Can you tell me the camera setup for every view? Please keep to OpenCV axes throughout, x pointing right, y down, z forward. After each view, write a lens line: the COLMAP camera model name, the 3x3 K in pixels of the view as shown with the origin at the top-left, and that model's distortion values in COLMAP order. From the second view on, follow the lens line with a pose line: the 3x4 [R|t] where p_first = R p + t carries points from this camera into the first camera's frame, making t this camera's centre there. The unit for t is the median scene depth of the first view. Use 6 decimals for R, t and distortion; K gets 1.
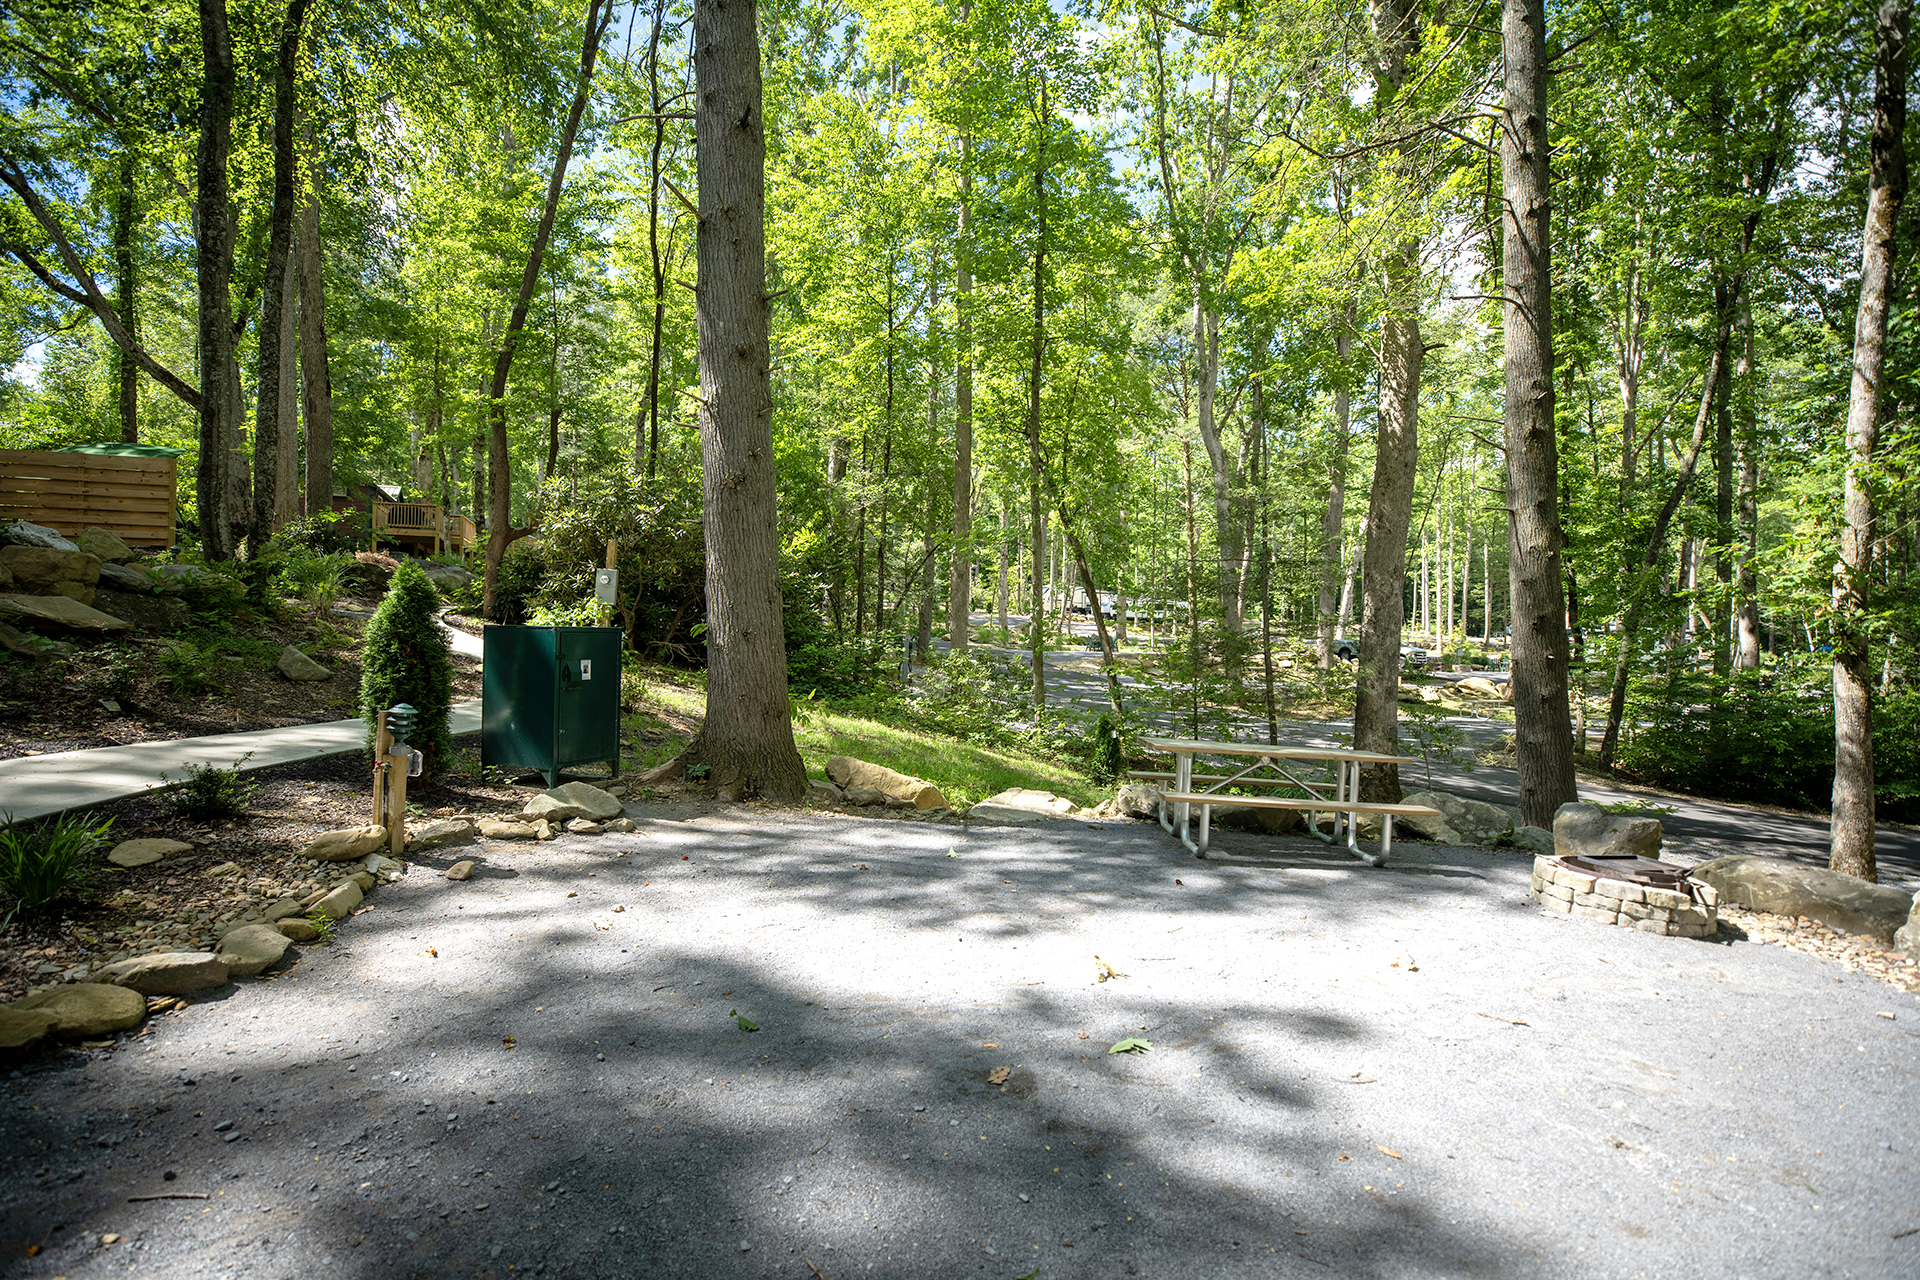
lens RADIAL K [[880.5, 0, 956.0], [0, 880.5, 641.8], [0, 0, 1]] dist [-0.051416, 0.014892]
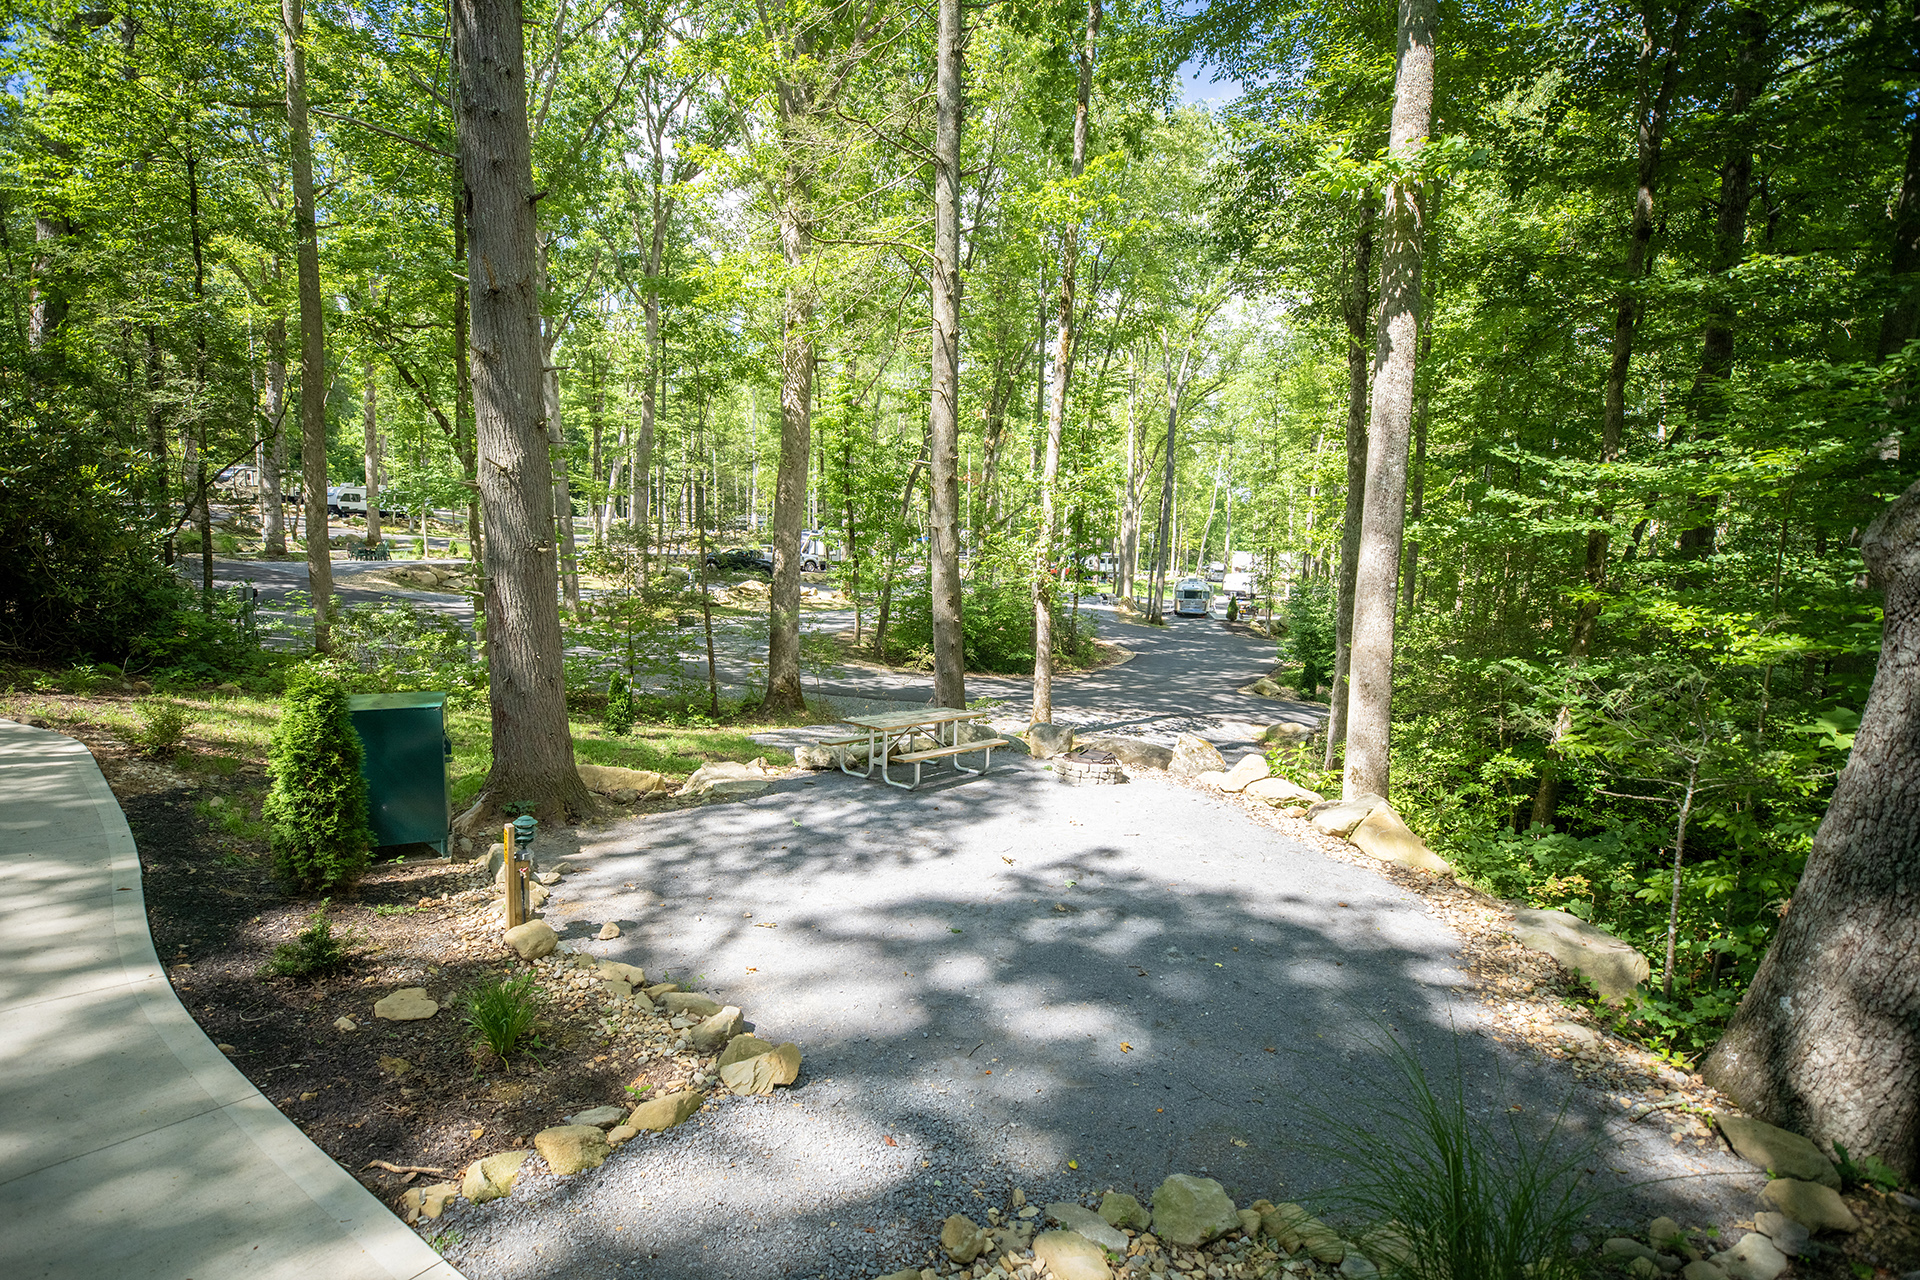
lens RADIAL K [[880.5, 0, 956.0], [0, 880.5, 641.8], [0, 0, 1]] dist [-0.051416, 0.014892]
pose [[0.641762, -0.099089, 0.760475, -0.582569], [-0.007848, 0.990717, 0.135712, -0.166729], [-0.766864, -0.093063, 0.635027, -0.065986]]
